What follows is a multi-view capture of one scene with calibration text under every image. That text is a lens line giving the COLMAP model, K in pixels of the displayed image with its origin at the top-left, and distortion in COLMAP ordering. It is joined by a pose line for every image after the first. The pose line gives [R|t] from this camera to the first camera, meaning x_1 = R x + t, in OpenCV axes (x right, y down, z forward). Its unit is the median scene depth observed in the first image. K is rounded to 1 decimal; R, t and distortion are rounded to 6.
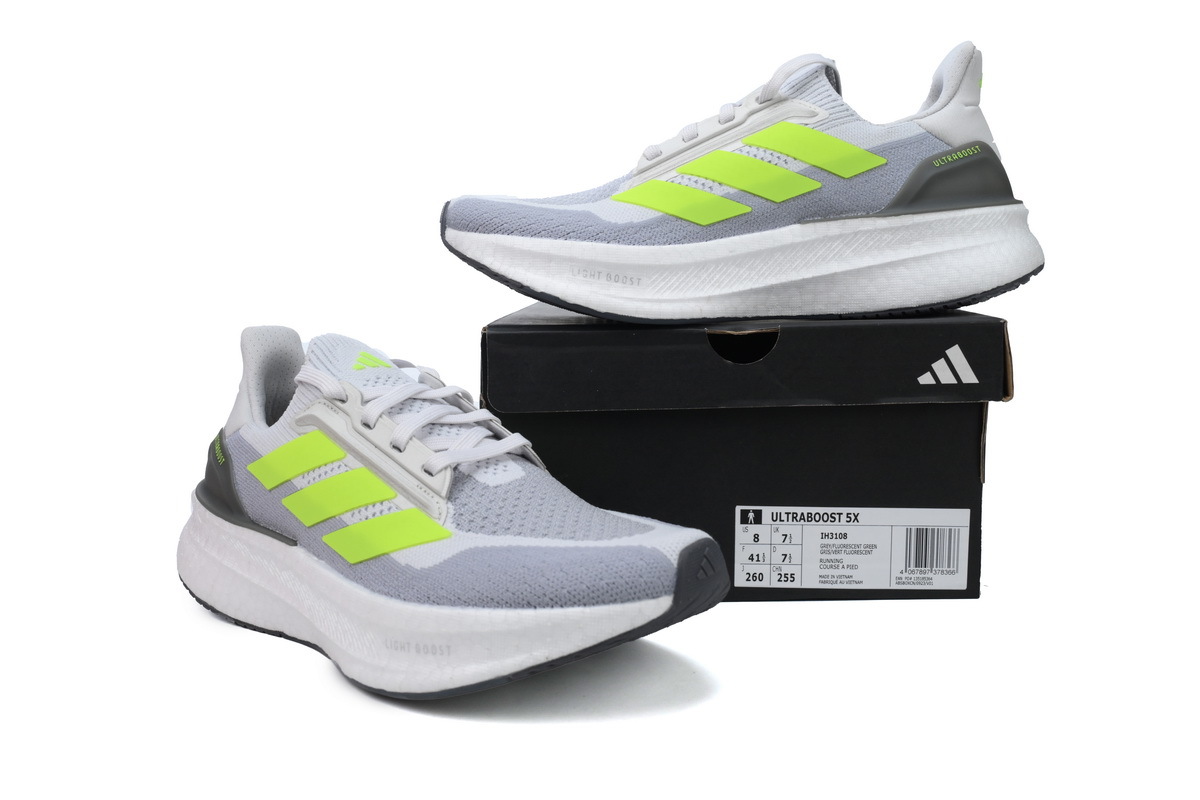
lens RADIAL K [[1164.3, 0, 601.7], [0, 1164.3, 397.9], [0, 0, 1]] dist [0.008528, 0.000000]
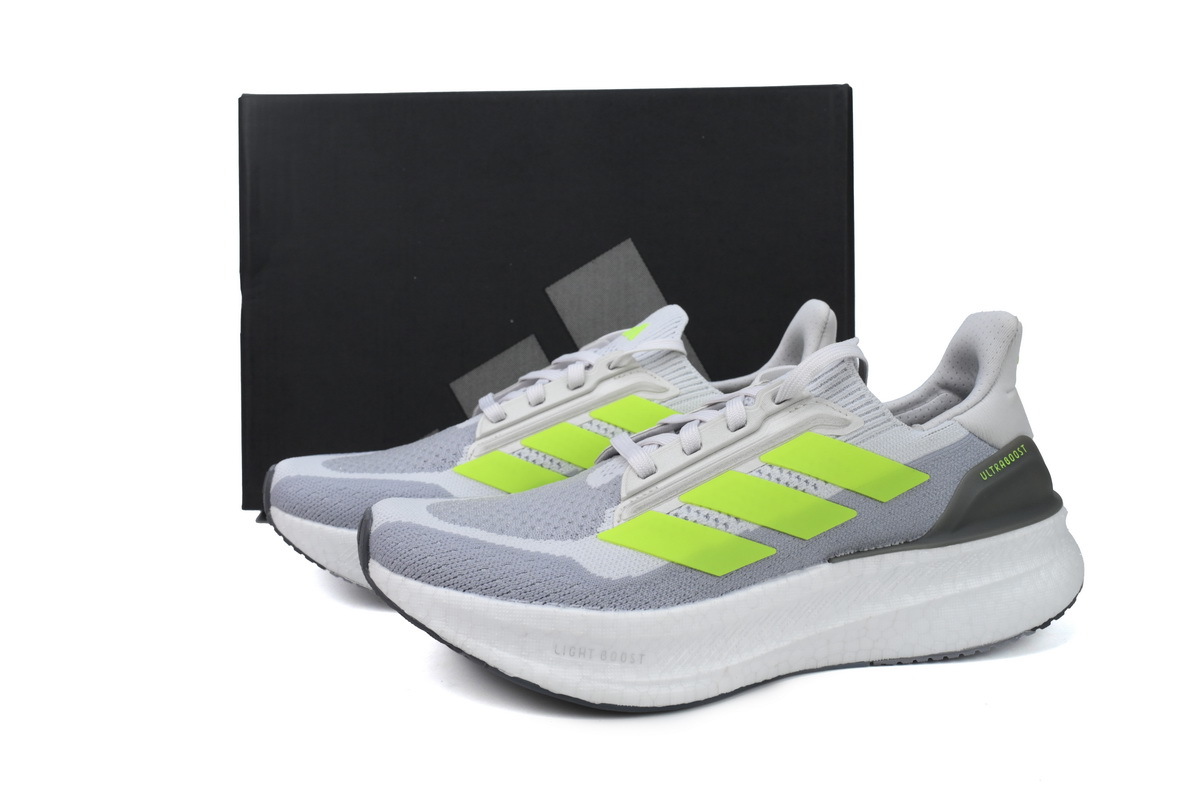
lens RADIAL K [[1164.3, 0, 597.6], [0, 1164.3, 400.2], [0, 0, 1]] dist [0.008528, 0.000000]
pose [[0.982866, -0.013310, 0.183843, -0.132687], [0.005339, 0.999027, 0.043787, -0.296950], [-0.184247, -0.042055, 0.981980, 0.250227]]
